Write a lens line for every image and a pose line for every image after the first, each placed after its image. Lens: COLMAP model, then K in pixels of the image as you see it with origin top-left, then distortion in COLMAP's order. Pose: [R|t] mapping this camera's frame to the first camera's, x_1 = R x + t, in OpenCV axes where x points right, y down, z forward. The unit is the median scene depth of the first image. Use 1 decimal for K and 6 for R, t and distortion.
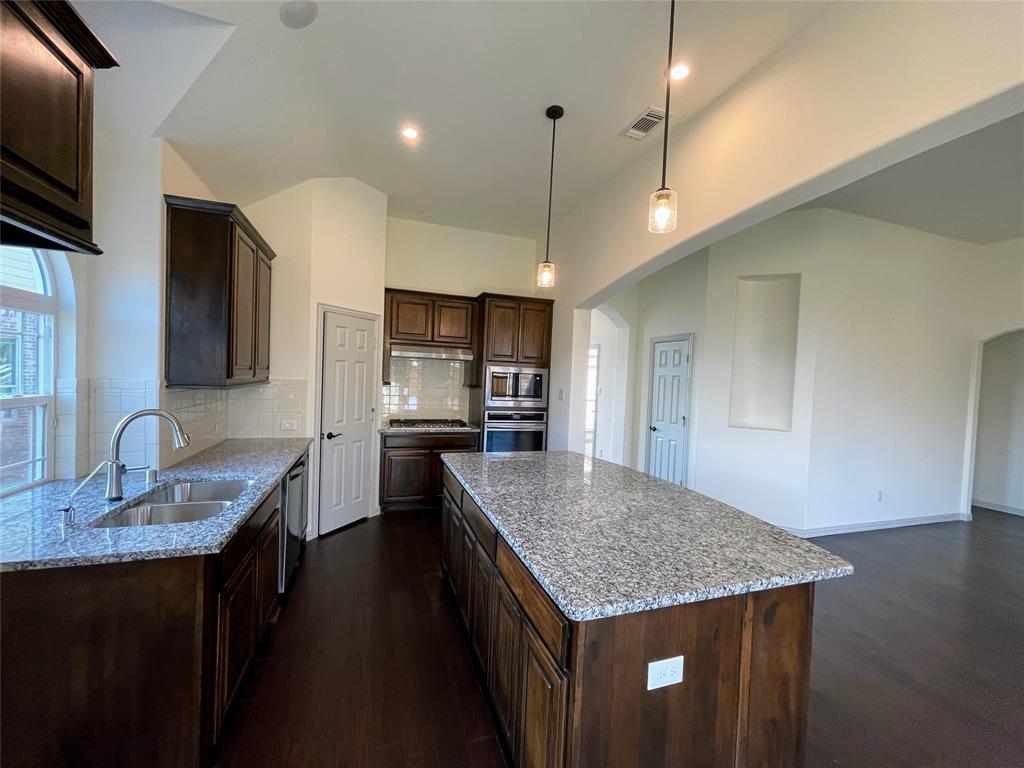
lens RADIAL K [[412.9, 0, 515.2], [0, 412.9, 387.0], [0, 0, 1]] dist [-0.002212, 0.000864]
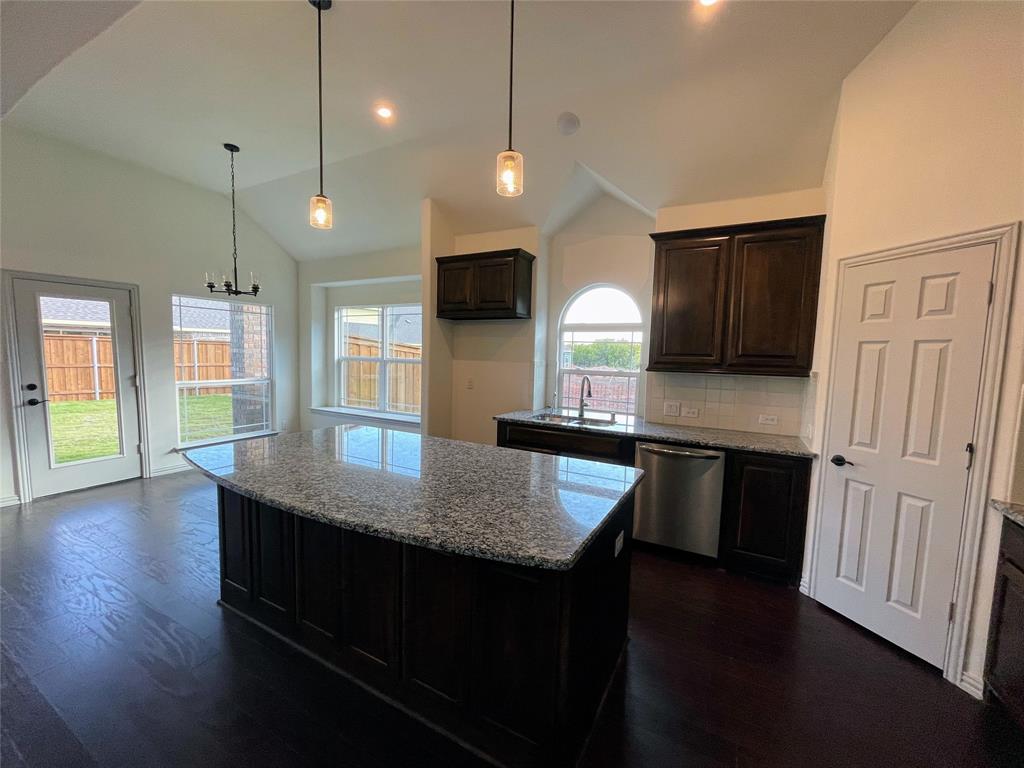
lens RADIAL K [[412.9, 0, 512.1], [0, 412.9, 387.9], [0, 0, 1]] dist [-0.002212, 0.000864]
pose [[-0.741297, -0.006091, -0.671149, 0.390644], [-0.075450, 0.994377, 0.074311, -0.004541], [0.666922, 0.105725, -0.737588, 1.211841]]
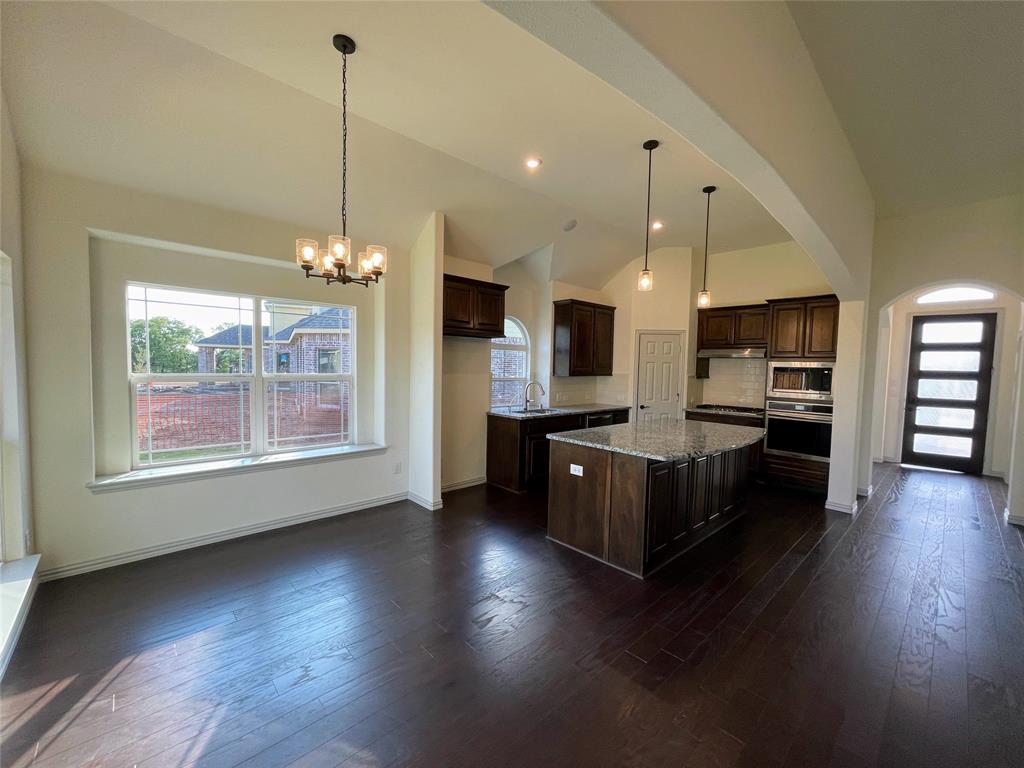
lens RADIAL K [[412.9, 0, 511.9], [0, 412.9, 388.0], [0, 0, 1]] dist [-0.002212, 0.000864]
pose [[0.403465, 0.017014, -0.914837, 0.952455], [-0.027799, 0.999593, 0.006331, 0.047678], [0.914572, 0.022878, 0.403774, -0.186551]]
